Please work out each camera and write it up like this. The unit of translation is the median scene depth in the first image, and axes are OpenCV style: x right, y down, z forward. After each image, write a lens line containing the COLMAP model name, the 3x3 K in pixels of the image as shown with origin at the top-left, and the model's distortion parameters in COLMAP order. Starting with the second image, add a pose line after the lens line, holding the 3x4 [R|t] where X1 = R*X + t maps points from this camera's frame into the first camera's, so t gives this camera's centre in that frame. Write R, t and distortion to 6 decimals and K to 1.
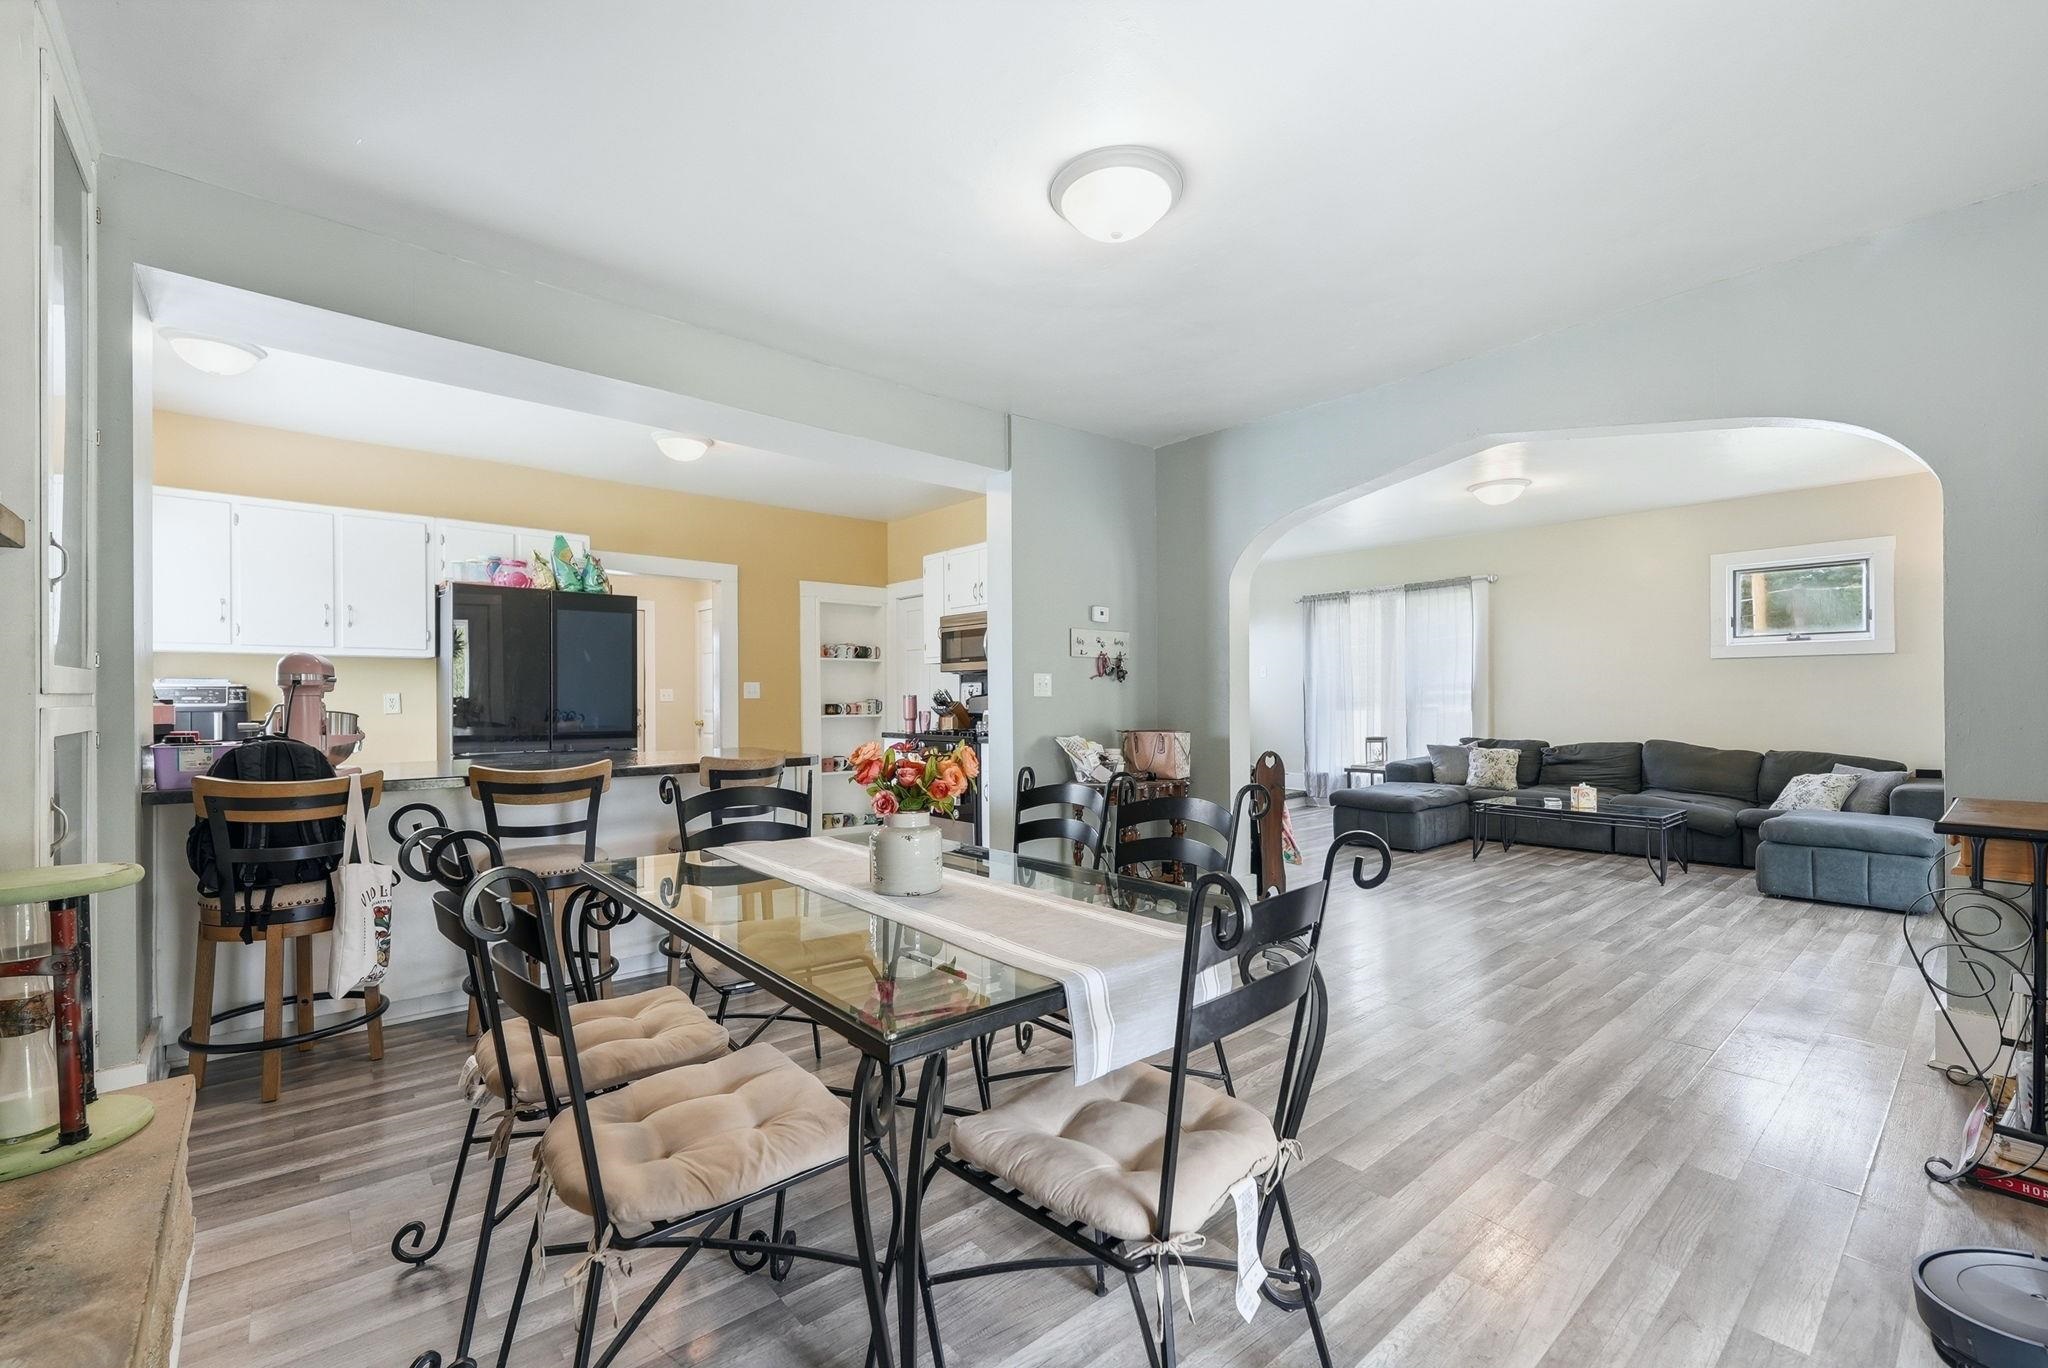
lens RADIAL K [[849.9, 0, 1050.6], [0, 849.9, 699.0], [0, 0, 1]] dist [0.000614, -0.000359]
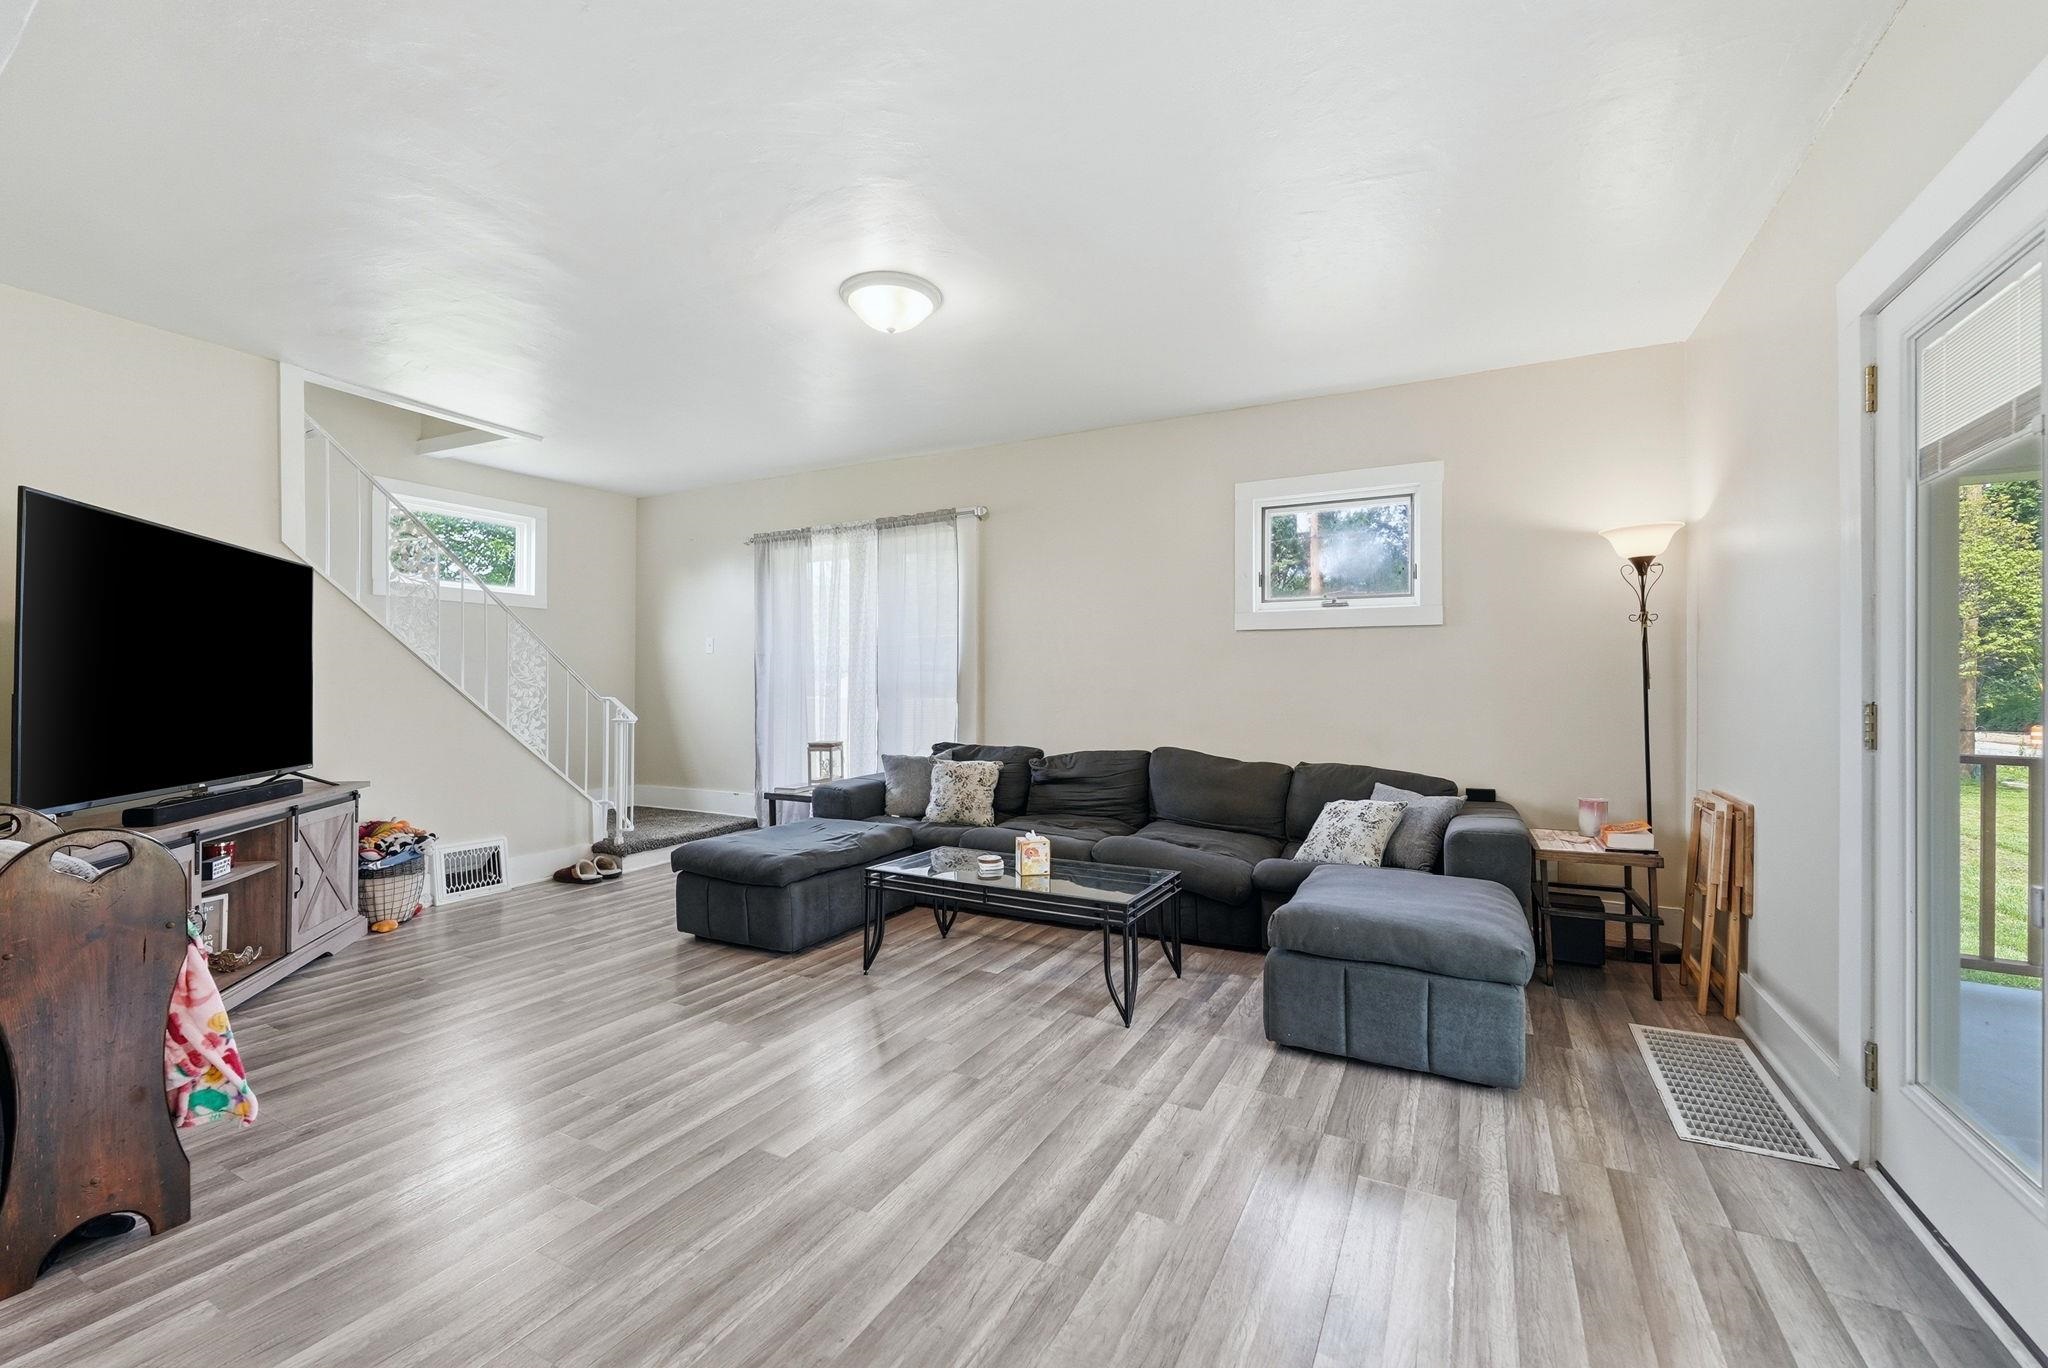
lens RADIAL K [[849.9, 0, 1025.1], [0, 849.9, 689.3], [0, 0, 1]] dist [0.000614, -0.000359]
pose [[0.935028, 0.006971, 0.354506, 0.381655], [-0.007186, 0.999974, -0.000708, 0.002863], [-0.354502, -0.001886, 0.935054, 0.422126]]
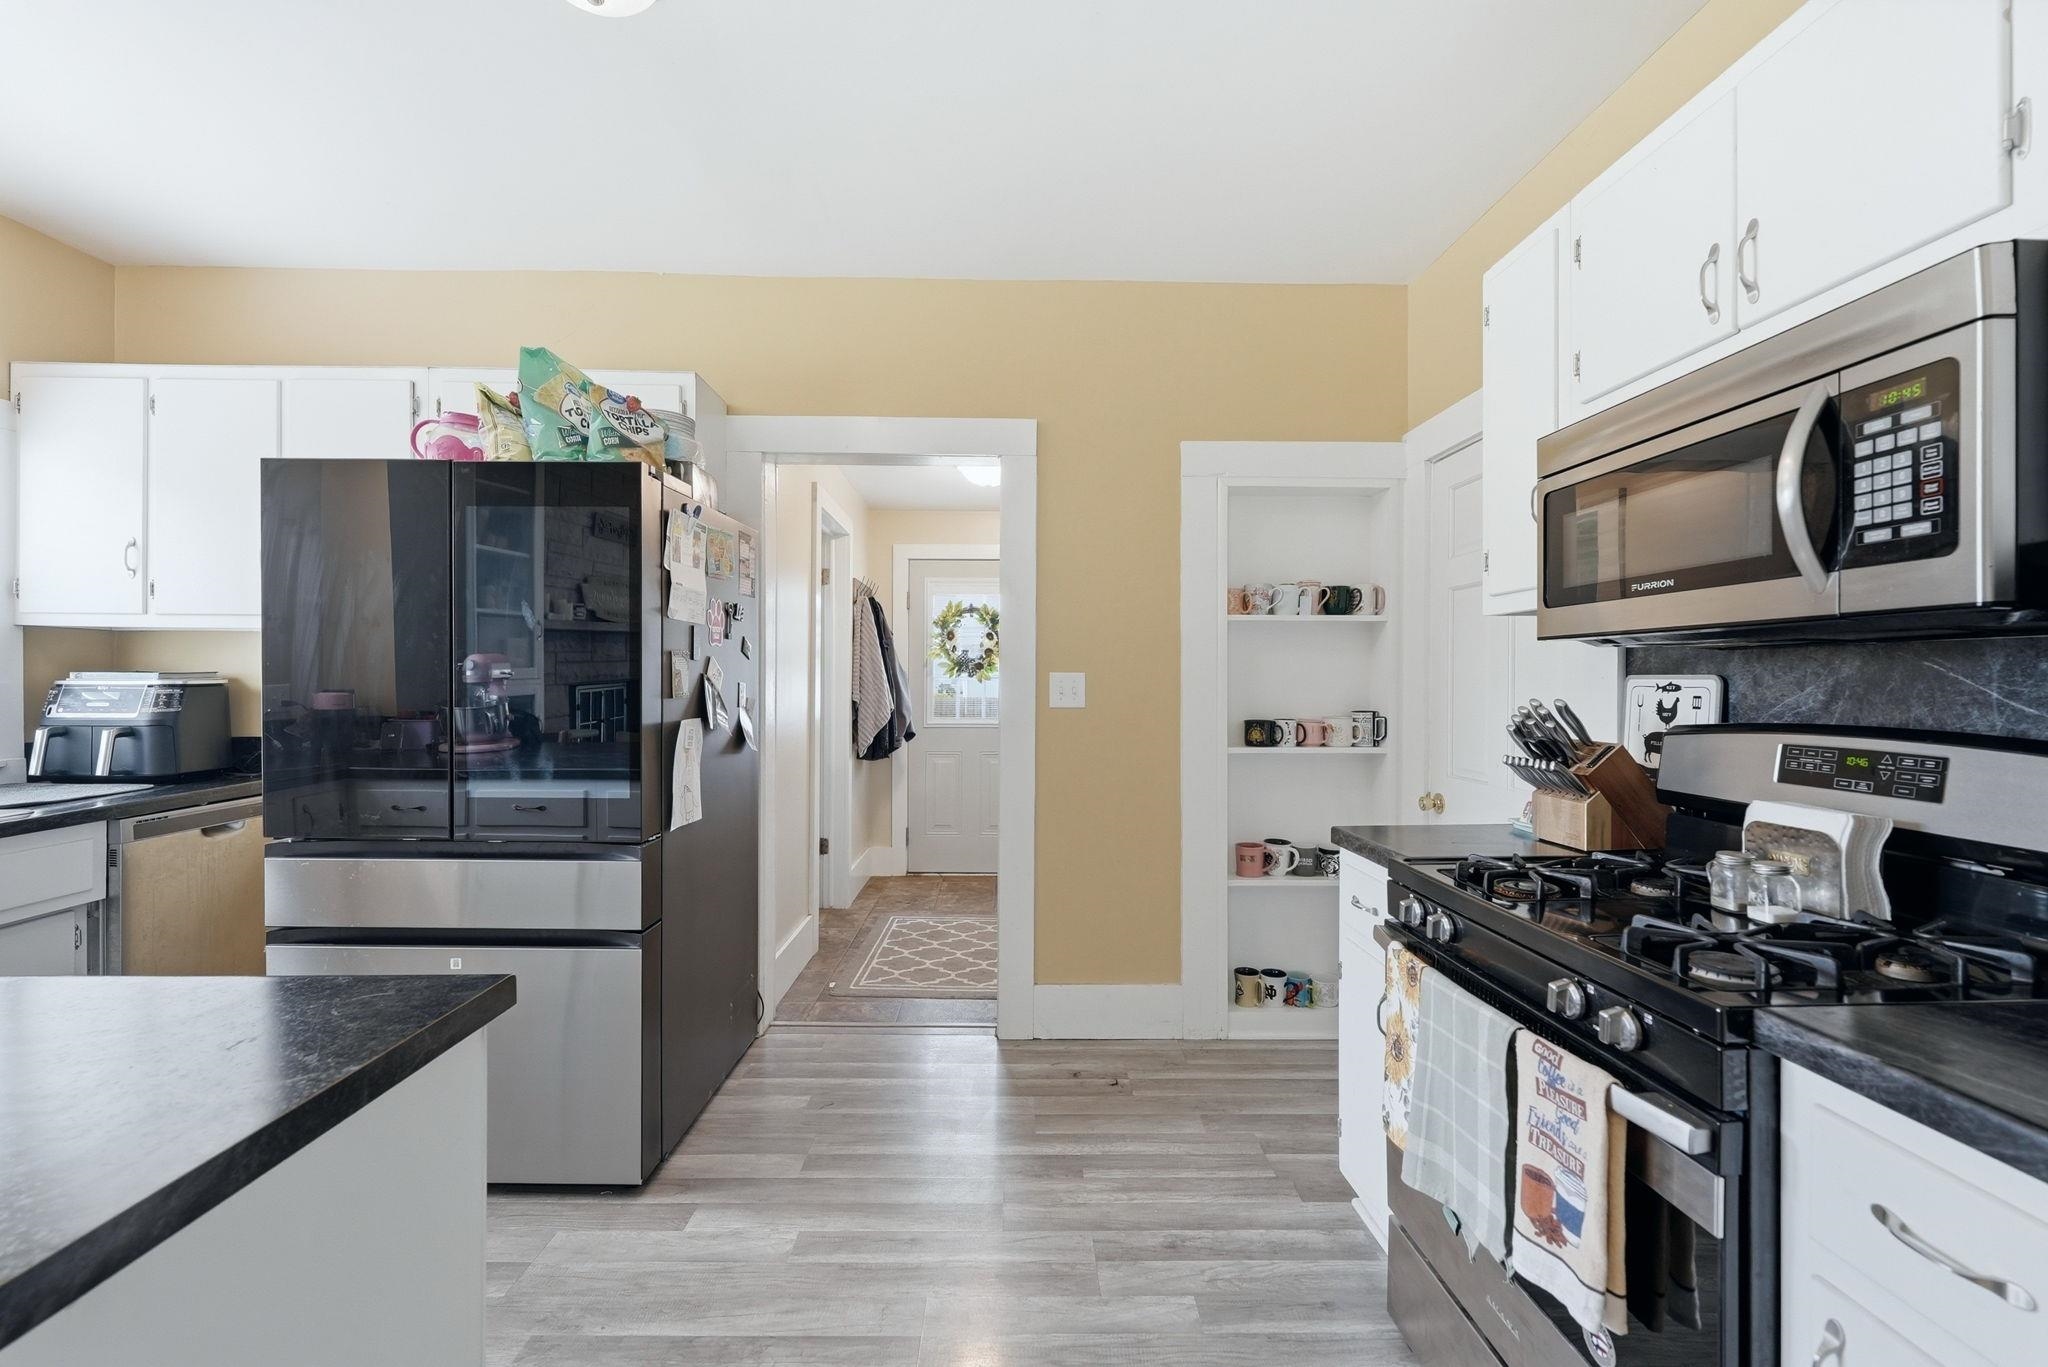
lens RADIAL K [[849.9, 0, 1023.7], [0, 849.9, 684.3], [0, 0, 1]] dist [0.000614, -0.000359]
pose [[0.757062, 0.012280, -0.653227, -0.071664], [-0.008403, 0.999924, 0.009058, -0.017499], [0.653289, -0.001369, 0.757108, 0.649643]]
